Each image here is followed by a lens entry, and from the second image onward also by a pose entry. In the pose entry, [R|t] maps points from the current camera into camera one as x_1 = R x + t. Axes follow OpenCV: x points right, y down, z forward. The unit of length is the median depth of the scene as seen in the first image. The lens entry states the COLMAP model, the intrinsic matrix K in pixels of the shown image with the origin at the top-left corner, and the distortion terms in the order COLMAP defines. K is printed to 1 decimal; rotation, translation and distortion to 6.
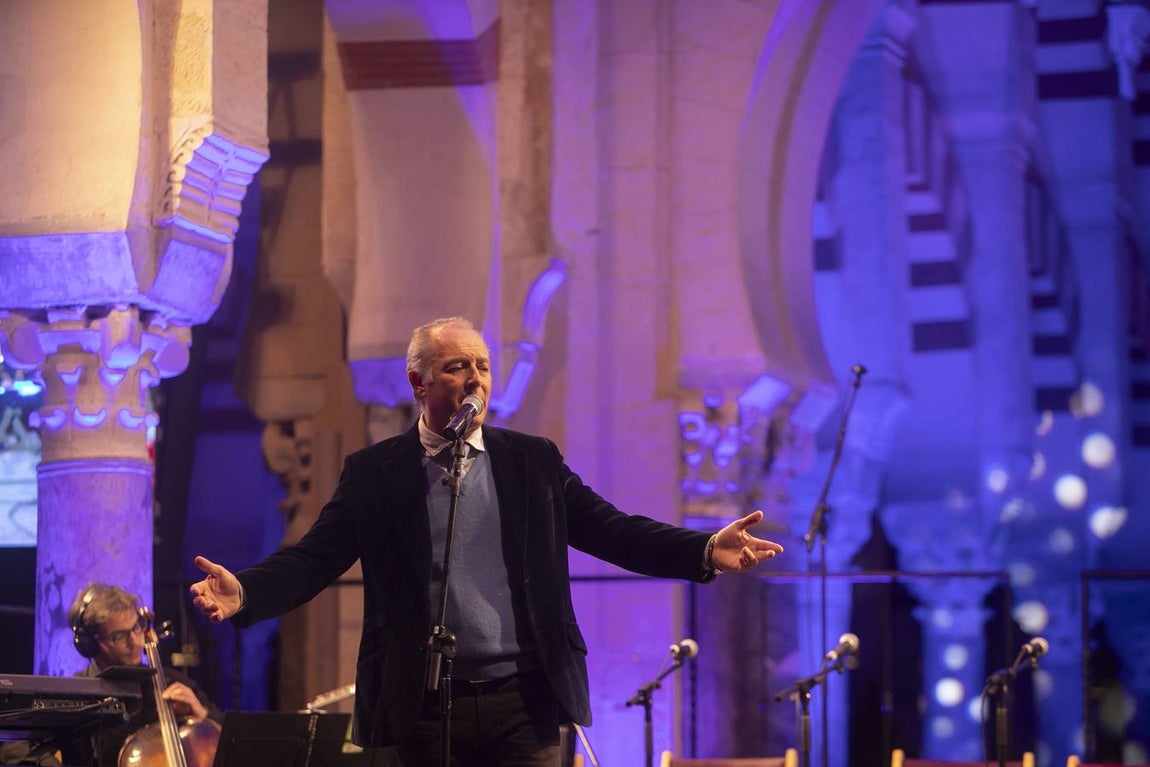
lens RADIAL K [[4100.5, 0, 575.0], [0, 4100.5, 383.5], [0, 0, 1]] dist [0.216993, 3.208049]
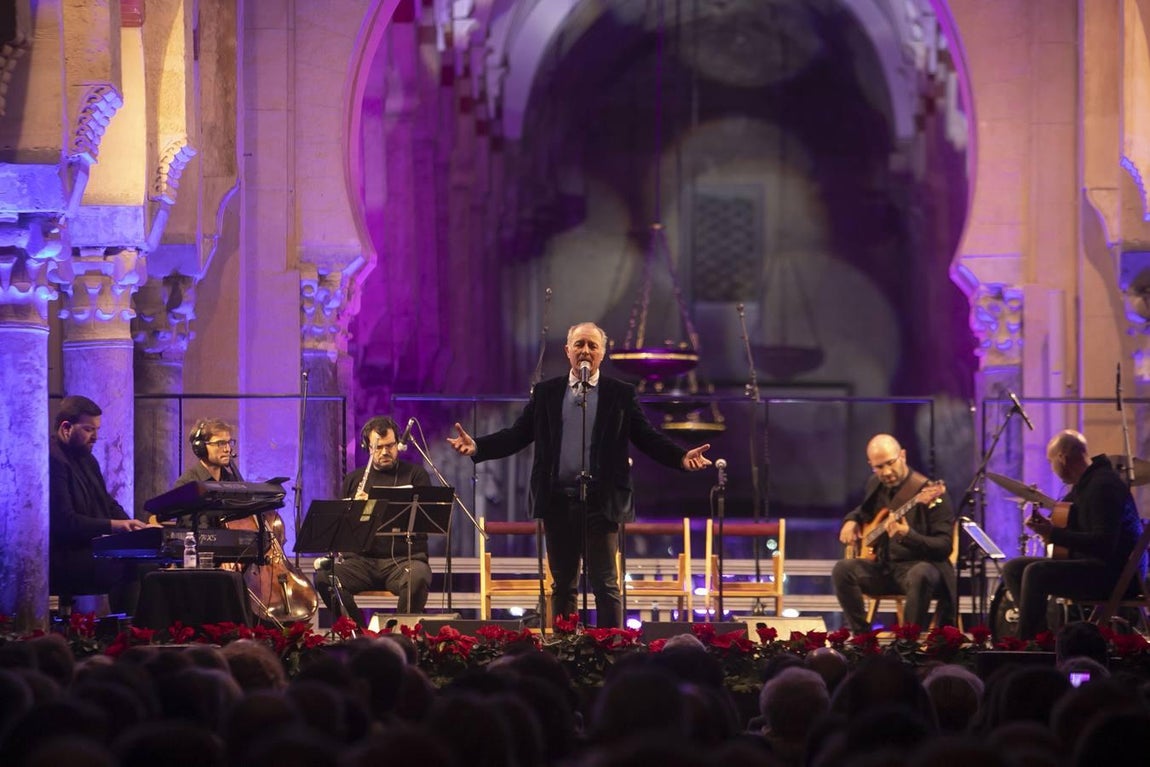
lens RADIAL K [[5747.5, 0, 575.0], [0, 5747.5, 383.5], [0, 0, 1]] dist [1.239183, -1.297811]
pose [[0.954323, 0.005821, 0.298722, -0.631321], [-0.029512, 0.996757, 0.074861, -0.143464], [-0.297317, -0.080258, 0.951400, -1.264075]]
